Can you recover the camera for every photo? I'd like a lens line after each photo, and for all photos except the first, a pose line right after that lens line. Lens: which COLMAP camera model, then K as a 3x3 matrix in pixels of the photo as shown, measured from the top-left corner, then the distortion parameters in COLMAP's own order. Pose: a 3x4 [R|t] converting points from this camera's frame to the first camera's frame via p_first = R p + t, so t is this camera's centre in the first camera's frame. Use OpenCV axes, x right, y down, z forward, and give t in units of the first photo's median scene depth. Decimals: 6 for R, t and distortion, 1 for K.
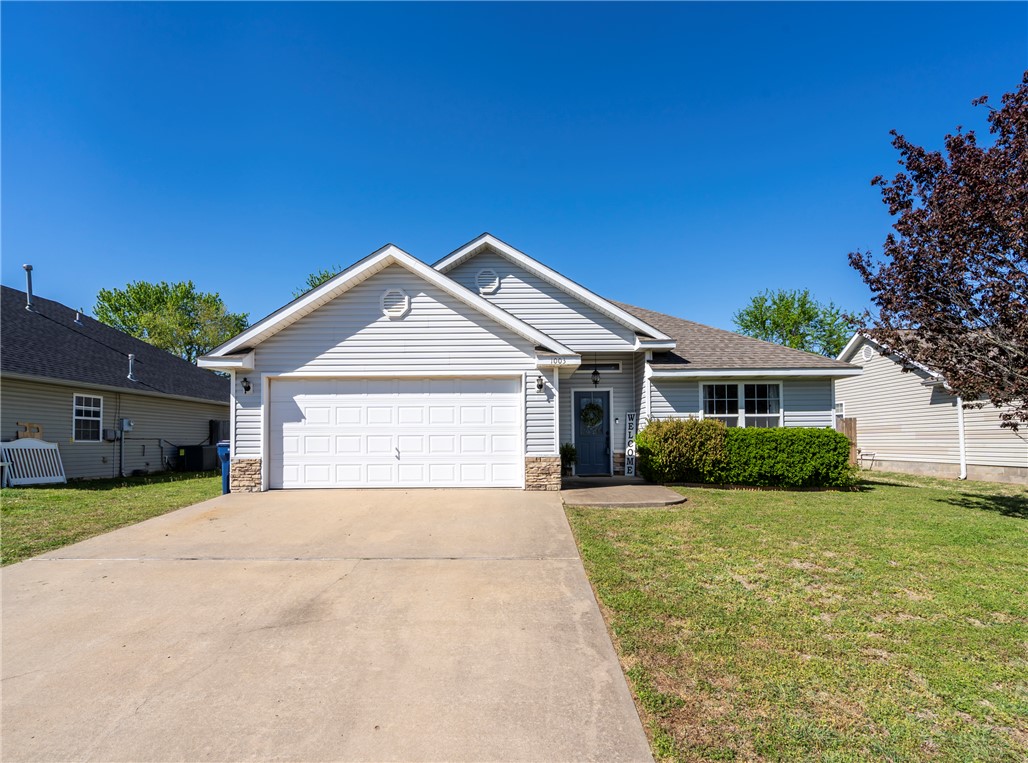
lens RADIAL K [[523.4, 0, 527.6], [0, 523.4, 427.5], [0, 0, 1]] dist [-0.000861, 0.000053]
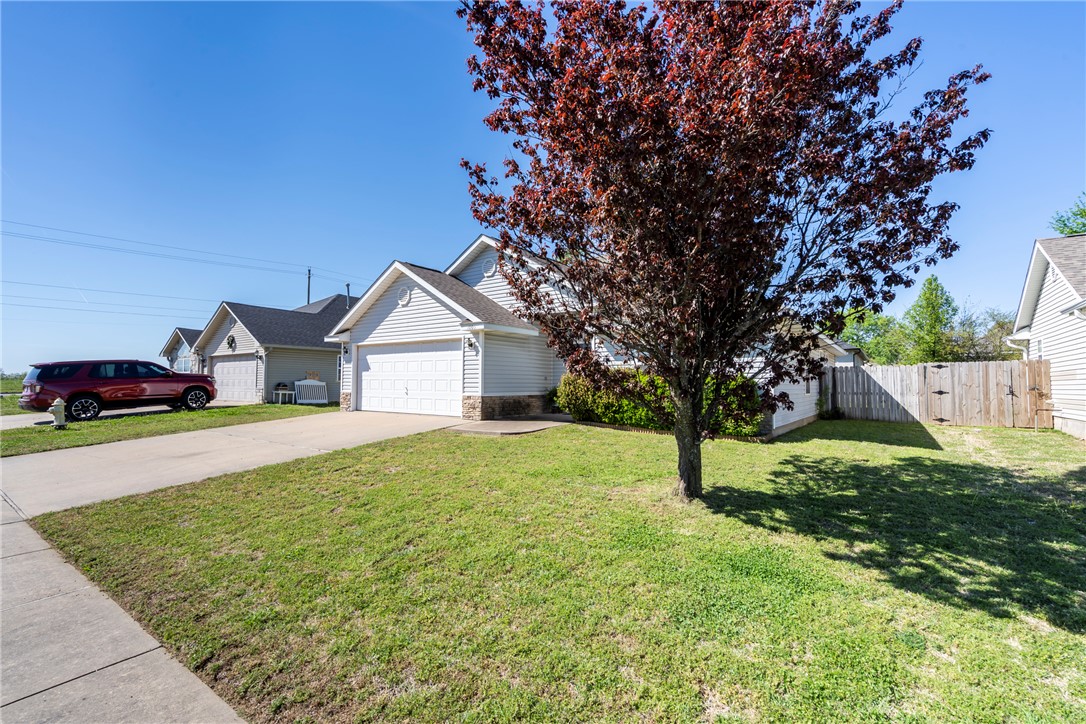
lens RADIAL K [[494.6, 0, 543.3], [0, 494.6, 361.5], [0, 0, 1]] dist [-0.001174, 0.001434]
pose [[0.804887, -0.013651, -0.593271, 0.963915], [0.002686, 0.999809, -0.019360, -0.009437], [0.593422, 0.013989, 0.804770, 0.051585]]
